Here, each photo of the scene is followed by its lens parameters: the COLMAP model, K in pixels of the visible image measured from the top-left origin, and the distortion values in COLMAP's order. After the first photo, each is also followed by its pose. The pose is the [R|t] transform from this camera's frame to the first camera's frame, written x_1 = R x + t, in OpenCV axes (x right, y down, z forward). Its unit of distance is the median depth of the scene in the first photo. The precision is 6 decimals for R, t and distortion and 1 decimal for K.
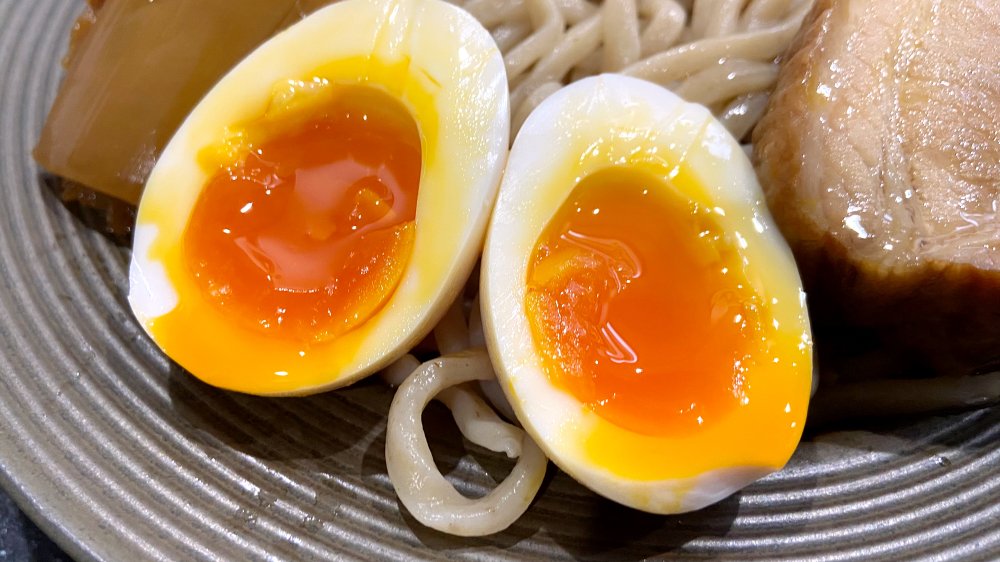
lens RADIAL K [[800.3, 0, 507.4], [0, 800.3, 281.5], [0, 0, 1]] dist [0.018666, -0.010405]
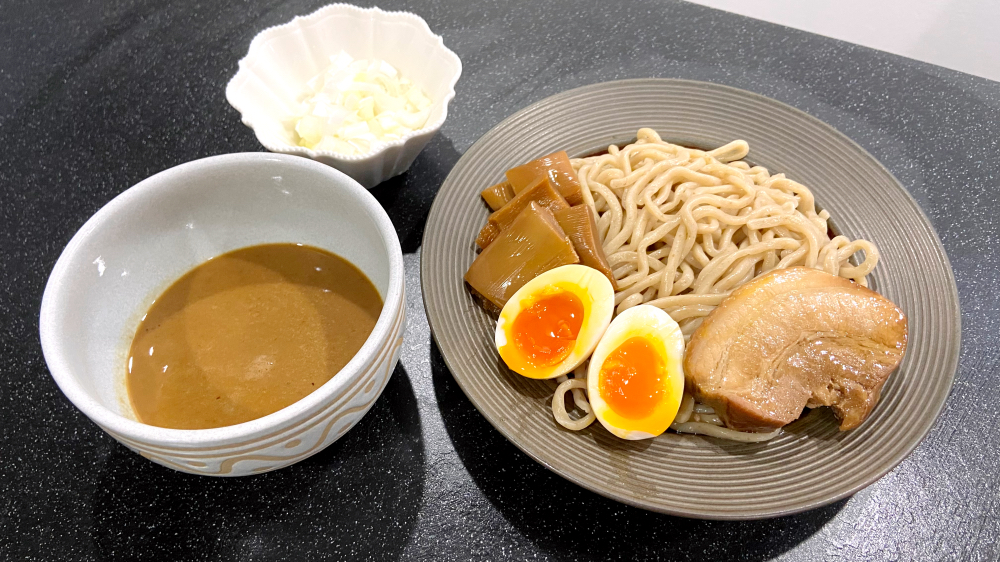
lens RADIAL K [[776.9, 0, 507.7], [0, 776.9, 281.6], [0, 0, 1]] dist [0.077648, -0.038186]
pose [[0.946811, 0.253999, -0.197567, 0.204697], [-0.244630, 0.967022, 0.070882, -0.486574], [0.209055, -0.018782, 0.977723, -2.369474]]
